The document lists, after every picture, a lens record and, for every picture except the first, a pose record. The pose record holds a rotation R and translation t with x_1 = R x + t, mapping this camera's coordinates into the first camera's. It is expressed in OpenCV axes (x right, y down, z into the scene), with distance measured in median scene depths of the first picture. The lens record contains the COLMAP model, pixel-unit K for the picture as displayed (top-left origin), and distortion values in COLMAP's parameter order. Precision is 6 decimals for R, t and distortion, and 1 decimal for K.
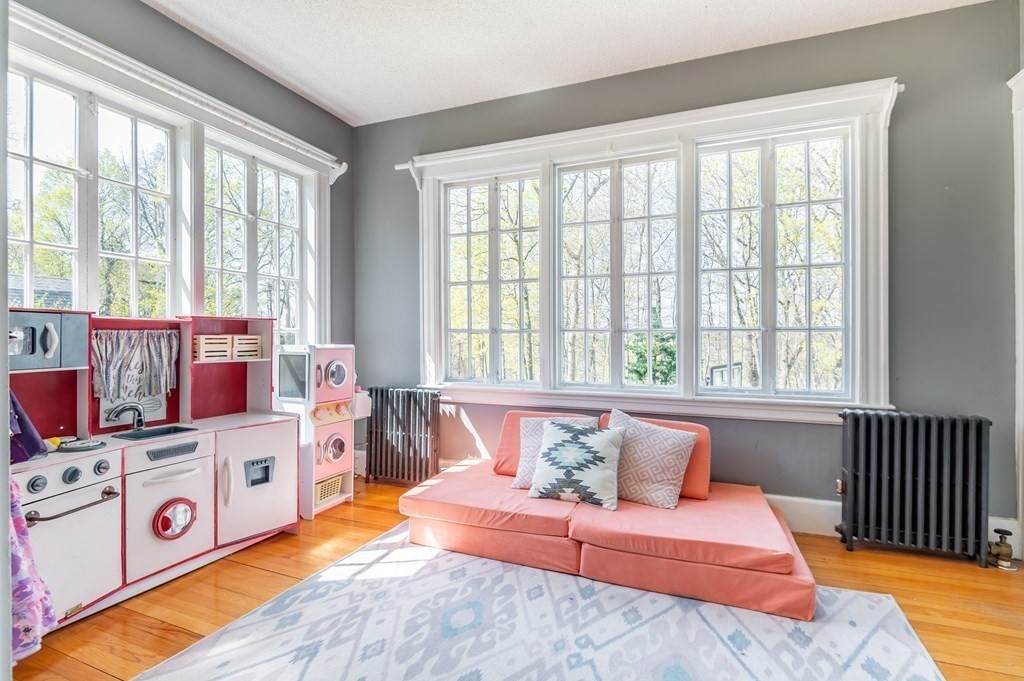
lens RADIAL K [[471.8, 0, 511.8], [0, 471.8, 338.2], [0, 0, 1]] dist [0.000481, -0.005578]
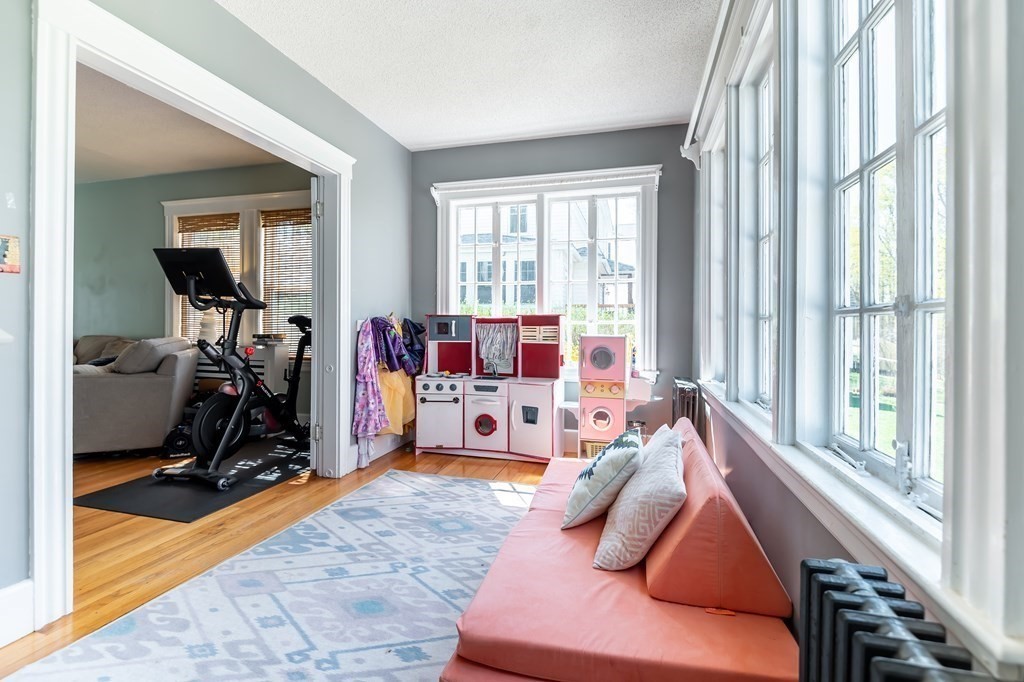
lens RADIAL K [[471.8, 0, 507.3], [0, 471.8, 332.5], [0, 0, 1]] dist [0.000481, -0.005578]
pose [[0.123836, 0.010610, -0.992246, 1.233995], [-0.007849, 0.999922, 0.009713, 0.000662], [0.992272, 0.006586, 0.123909, 0.931080]]
